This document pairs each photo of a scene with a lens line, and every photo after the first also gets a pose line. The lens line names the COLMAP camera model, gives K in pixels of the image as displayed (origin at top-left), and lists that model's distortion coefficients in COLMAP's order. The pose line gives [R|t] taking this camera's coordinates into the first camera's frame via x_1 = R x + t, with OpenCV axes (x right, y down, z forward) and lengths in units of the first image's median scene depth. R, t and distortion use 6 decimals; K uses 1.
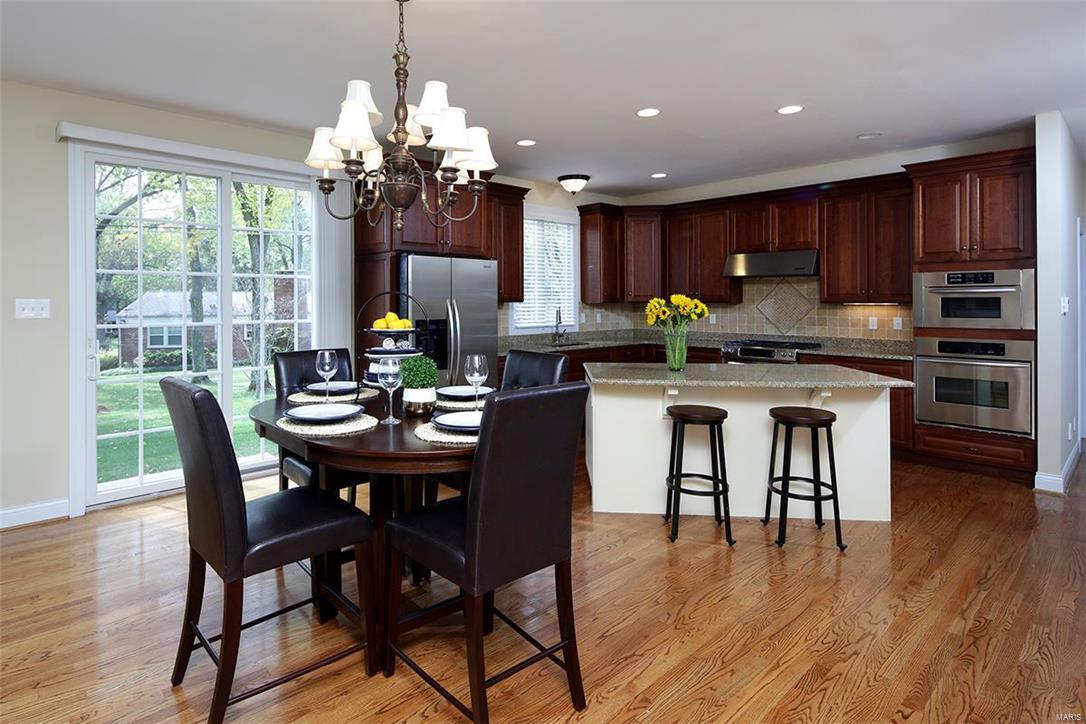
lens RADIAL K [[584.2, 0, 481.7], [0, 584.2, 301.2], [0, 0, 1]] dist [-0.002349, -0.000154]
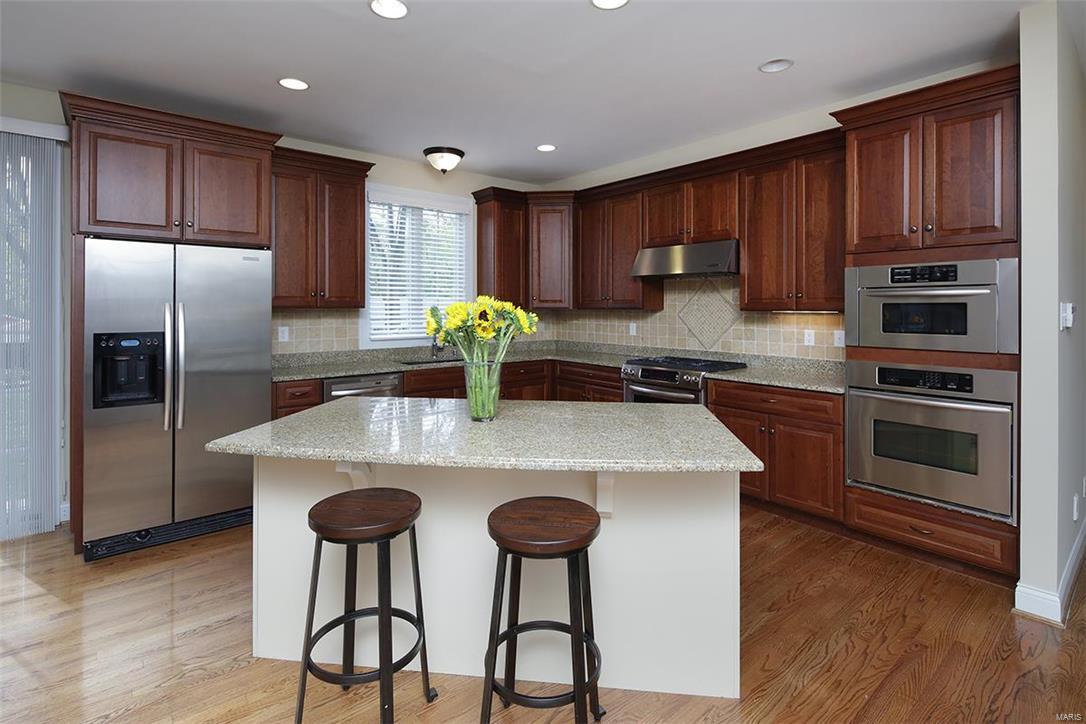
lens RADIAL K [[519.0, 0, 543.8], [0, 519.0, 308.6], [0, 0, 1]] dist [0.003807, -0.000727]
pose [[0.999661, 0.003942, -0.025741, 0.387123], [-0.003897, 0.999991, 0.001769, 0.000497], [0.025748, -0.001668, 0.999667, 0.363590]]
